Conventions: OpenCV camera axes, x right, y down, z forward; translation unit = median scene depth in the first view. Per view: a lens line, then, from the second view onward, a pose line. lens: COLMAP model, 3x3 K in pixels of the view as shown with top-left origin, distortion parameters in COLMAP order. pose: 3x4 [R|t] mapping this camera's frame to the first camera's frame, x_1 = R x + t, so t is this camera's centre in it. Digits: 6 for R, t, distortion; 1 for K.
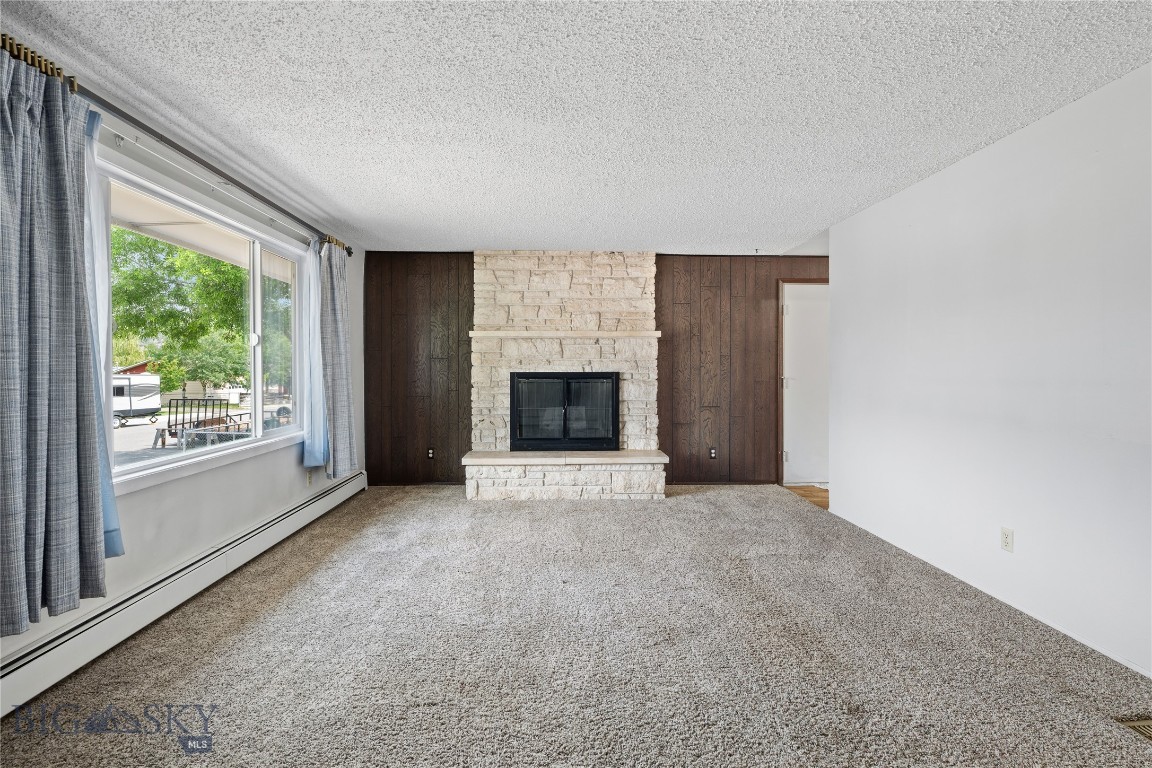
lens RADIAL K [[520.1, 0, 574.2], [0, 520.1, 373.1], [0, 0, 1]] dist [-0.001945, -0.000455]
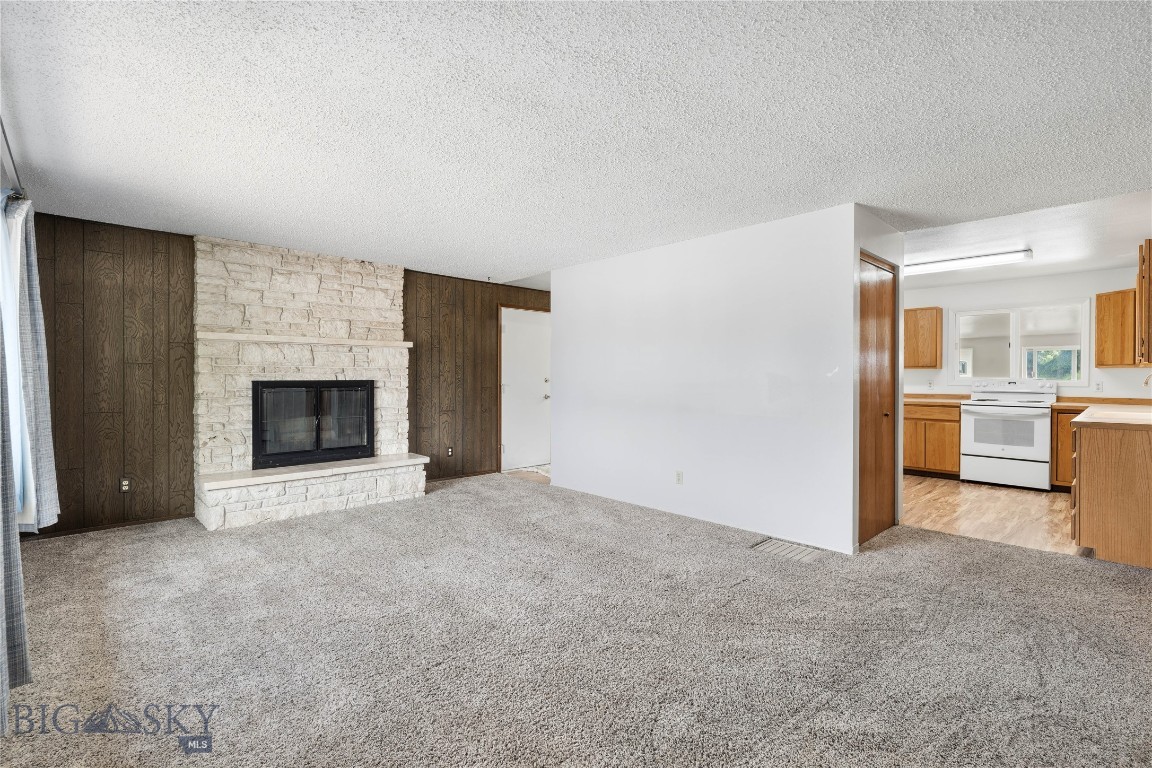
lens RADIAL K [[528.0, 0, 567.5], [0, 528.0, 384.8], [0, 0, 1]] dist [-0.003824, 0.000467]
pose [[0.747652, -0.009123, 0.664029, -0.315312], [0.005328, 0.999956, 0.007739, 0.001040], [-0.664070, -0.002248, 0.747667, -0.028574]]
